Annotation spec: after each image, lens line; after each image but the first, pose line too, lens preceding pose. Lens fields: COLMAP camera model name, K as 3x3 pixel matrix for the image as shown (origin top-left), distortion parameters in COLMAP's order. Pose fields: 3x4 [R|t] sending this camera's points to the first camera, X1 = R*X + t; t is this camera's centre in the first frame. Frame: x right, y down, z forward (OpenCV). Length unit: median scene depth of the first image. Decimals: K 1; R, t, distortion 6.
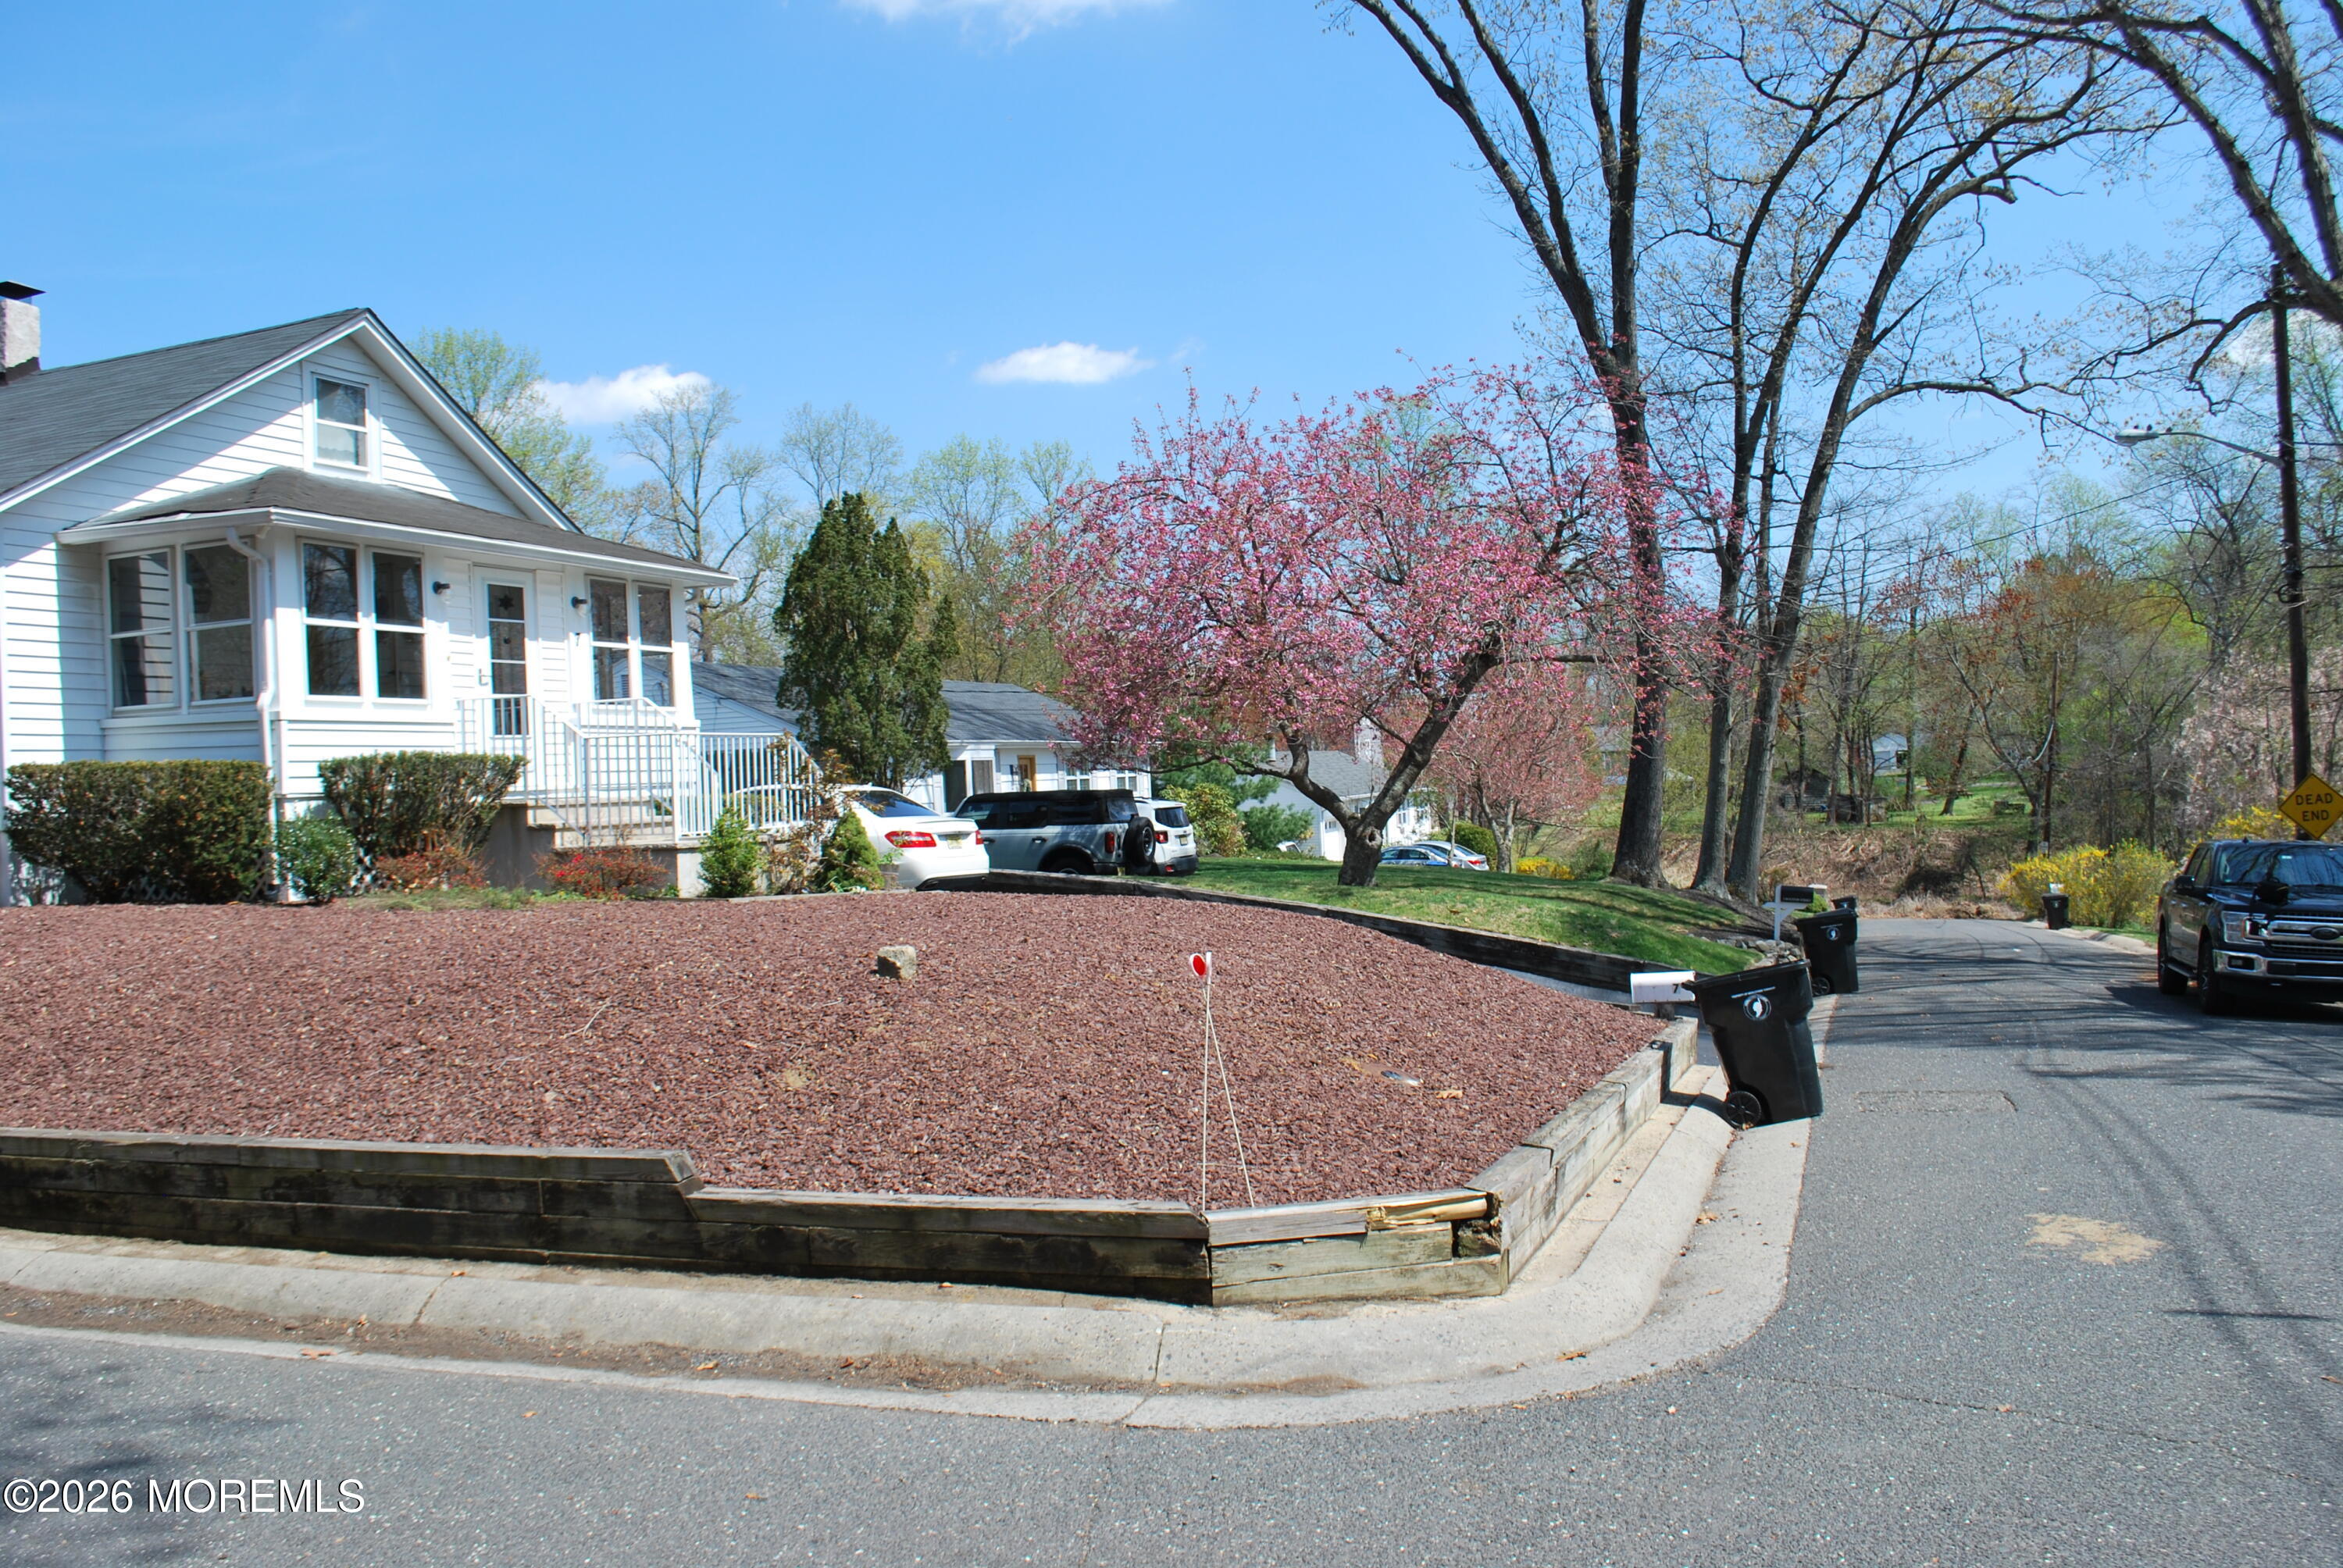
lens RADIAL K [[1850.2, 0, 1197.2], [0, 1850.2, 765.2], [0, 0, 1]] dist [-0.089411, 0.016706]
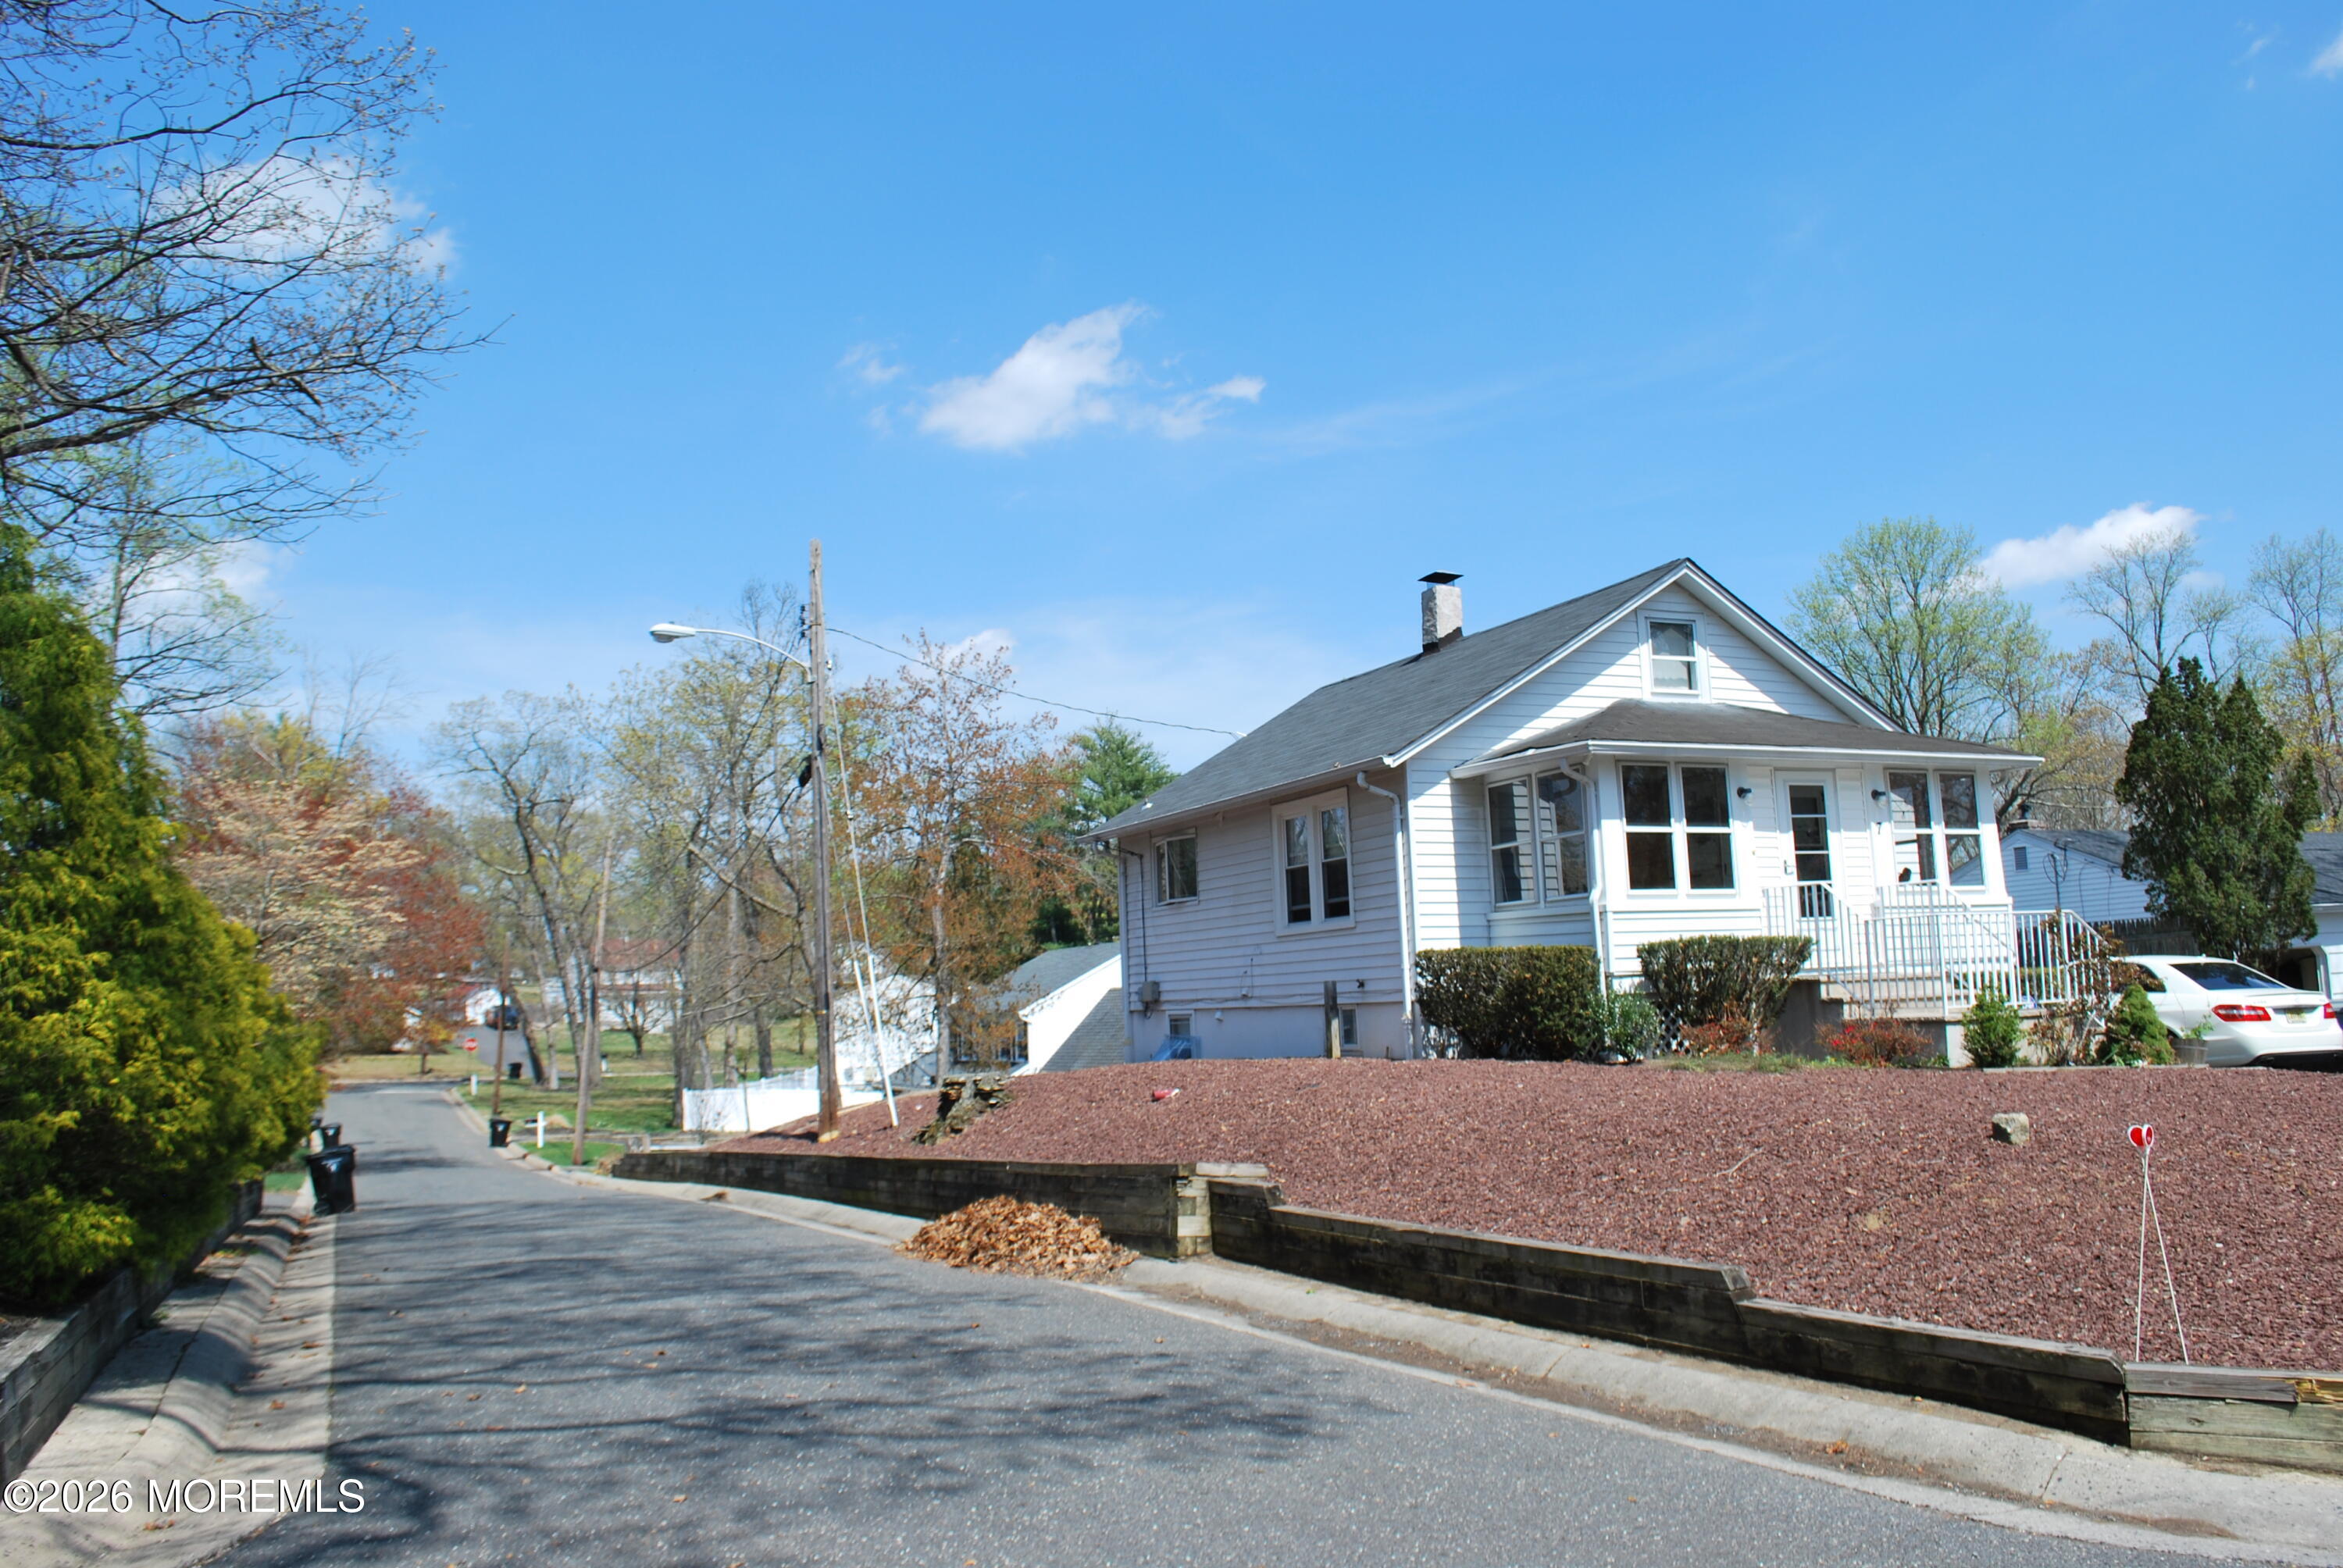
lens RADIAL K [[1850.2, 0, 1197.2], [0, 1850.2, 765.2], [0, 0, 1]] dist [-0.089411, 0.016706]
pose [[0.706276, -0.075941, -0.703852, 0.170944], [0.011418, 0.995322, -0.095931, -0.006784], [0.707844, 0.059718, 0.703839, -0.074020]]
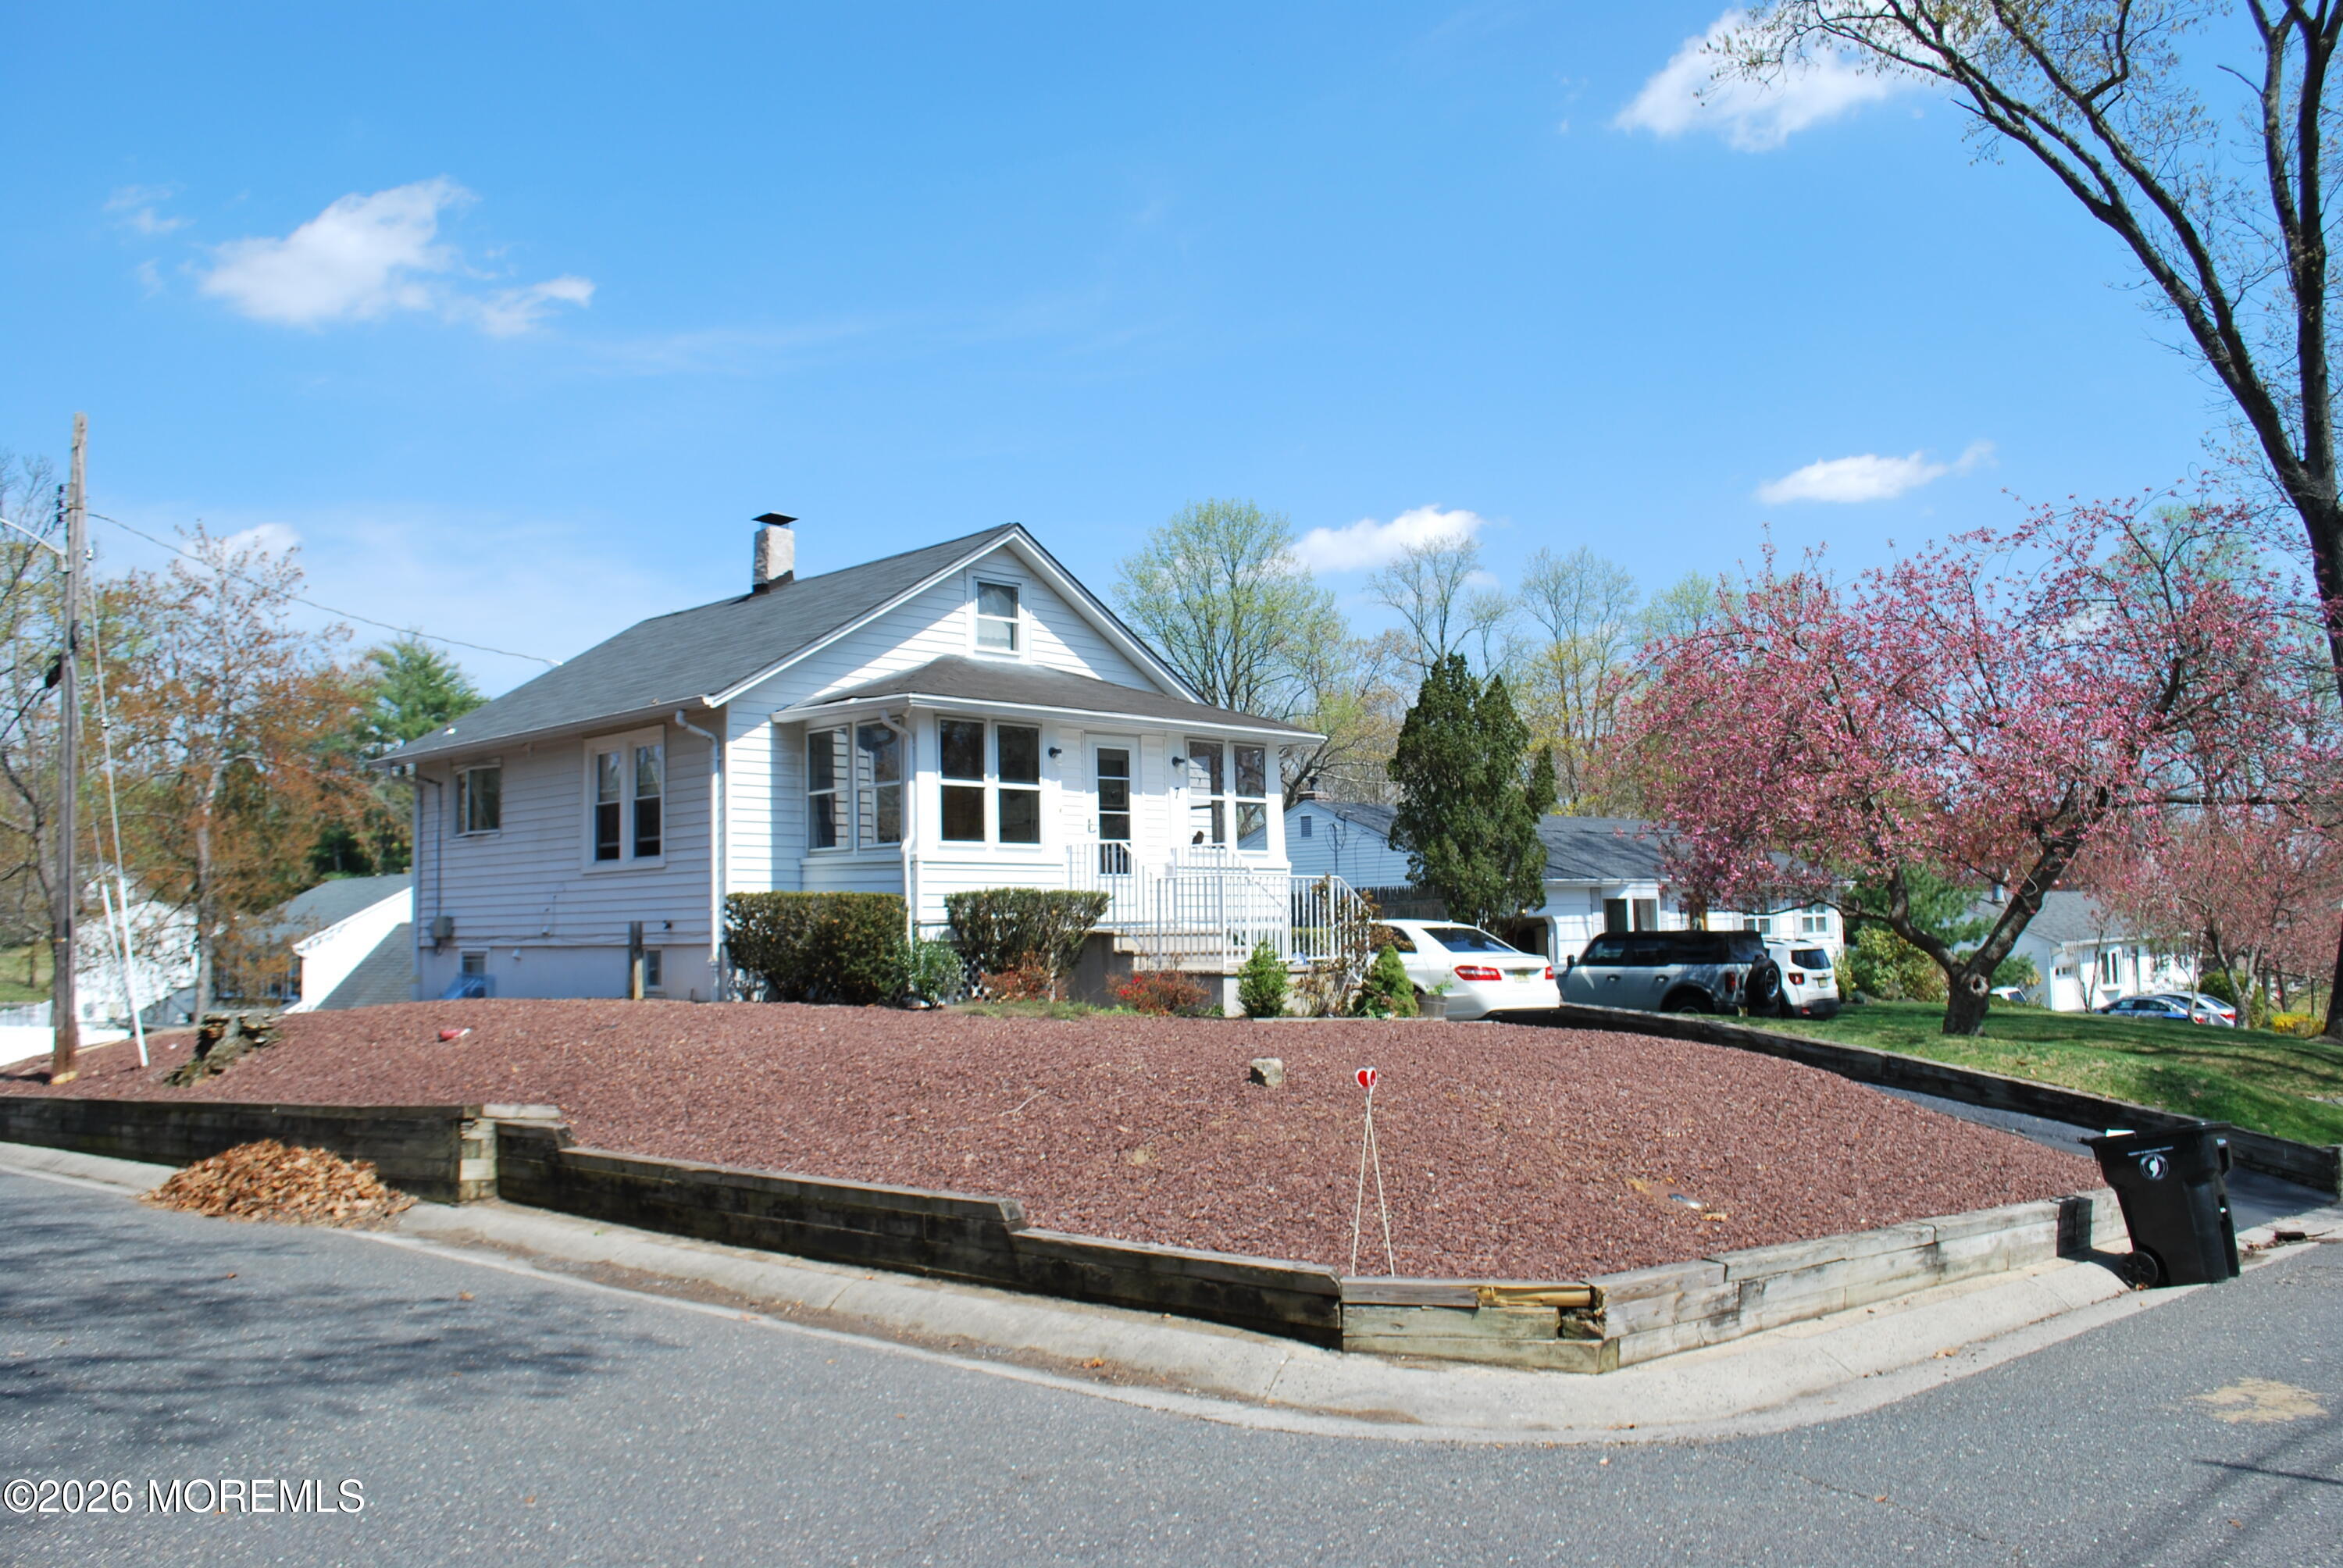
lens RADIAL K [[1853.3, 0, 1208.2], [0, 1853.3, 770.1], [0, 0, 1]] dist [-0.083391, 0.003077]
pose [[0.914039, -0.010589, -0.405487, 0.187633], [-0.017348, 0.997724, -0.065160, -0.007385], [0.405254, 0.066593, 0.911775, -0.087937]]
